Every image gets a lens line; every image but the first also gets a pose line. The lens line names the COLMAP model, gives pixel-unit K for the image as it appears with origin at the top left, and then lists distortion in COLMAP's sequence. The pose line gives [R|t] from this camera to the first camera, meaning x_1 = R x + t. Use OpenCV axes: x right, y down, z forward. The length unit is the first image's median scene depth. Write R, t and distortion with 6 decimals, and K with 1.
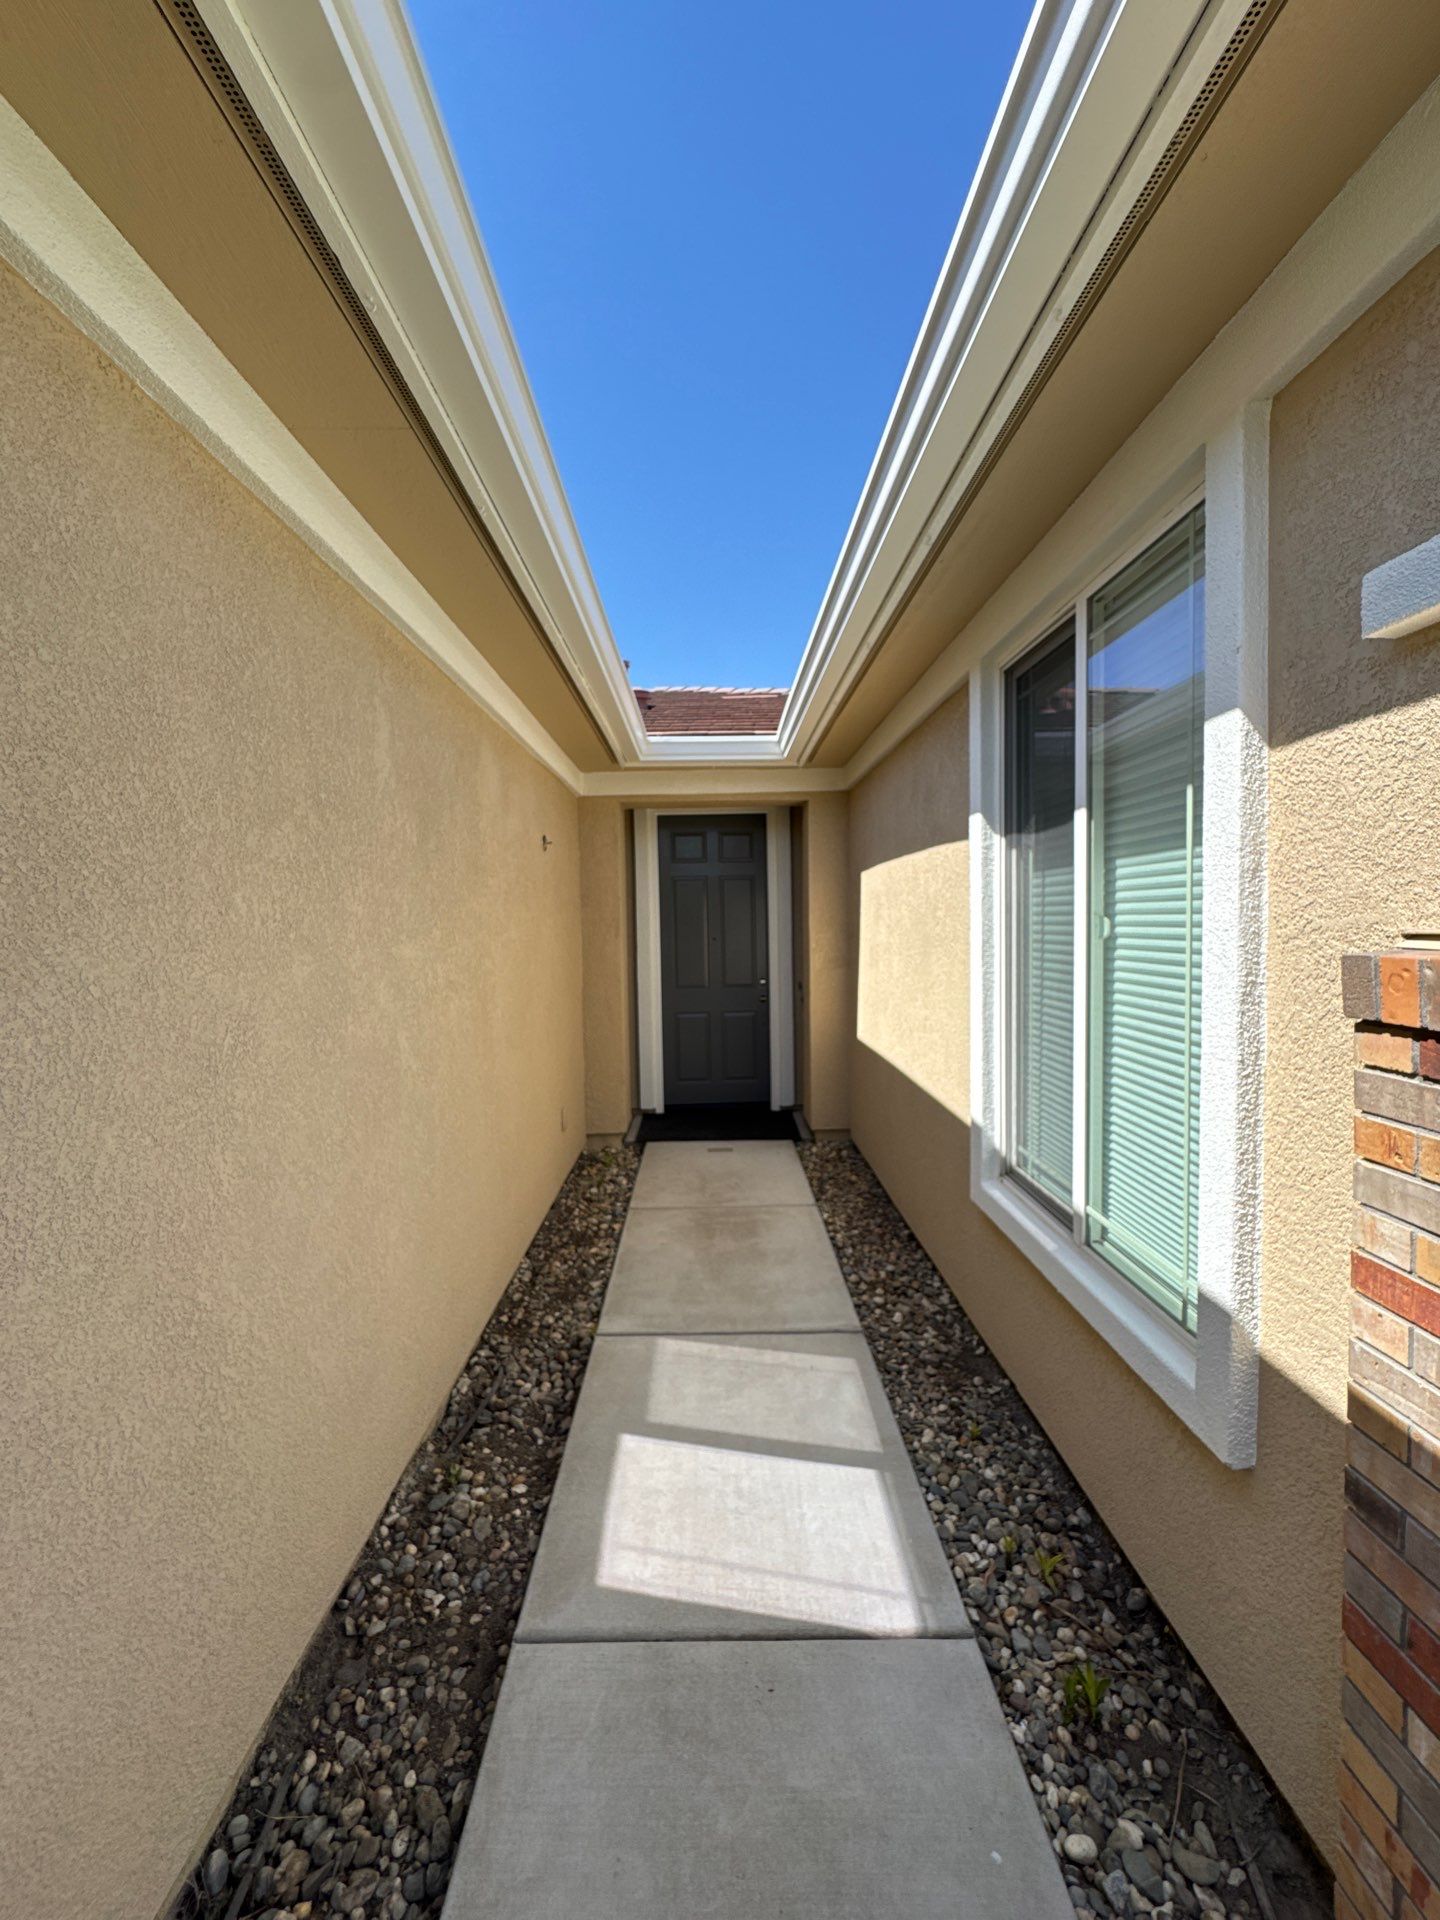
lens RADIAL K [[770.1, 0, 720.0], [0, 770.1, 960.0], [0, 0, 1]] dist [-0.006377, 0.000678]
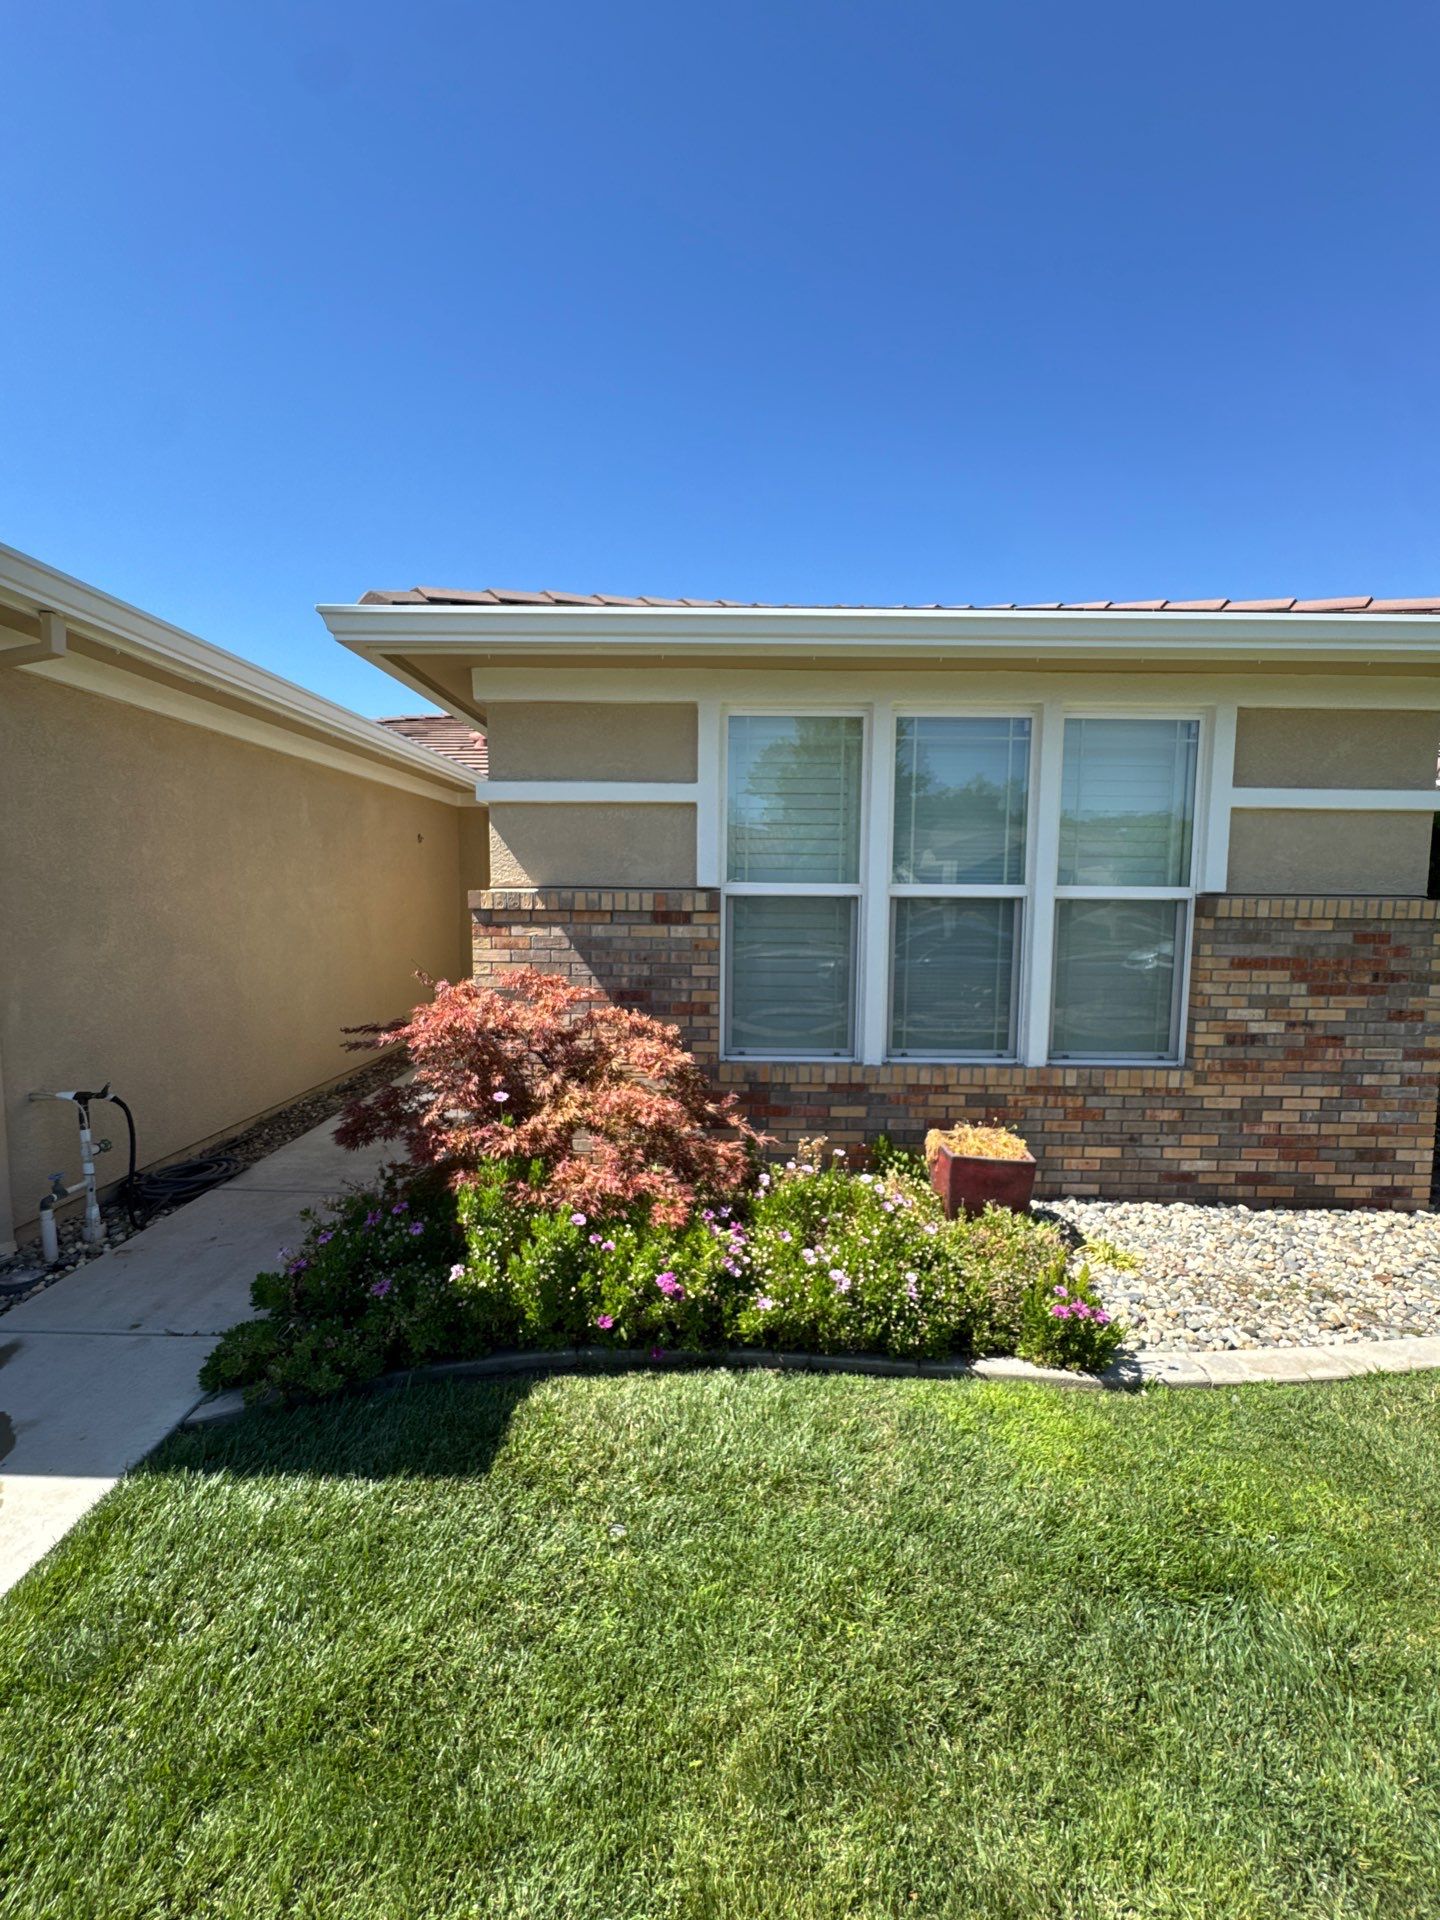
lens RADIAL K [[770.1, 0, 720.0], [0, 770.1, 960.0], [0, 0, 1]] dist [-0.006377, 0.000678]
pose [[0.999274, 0.029038, -0.024668, 0.720733], [-0.028076, 0.998864, 0.038490, 0.060221], [0.025758, -0.037770, 0.998954, -1.089889]]
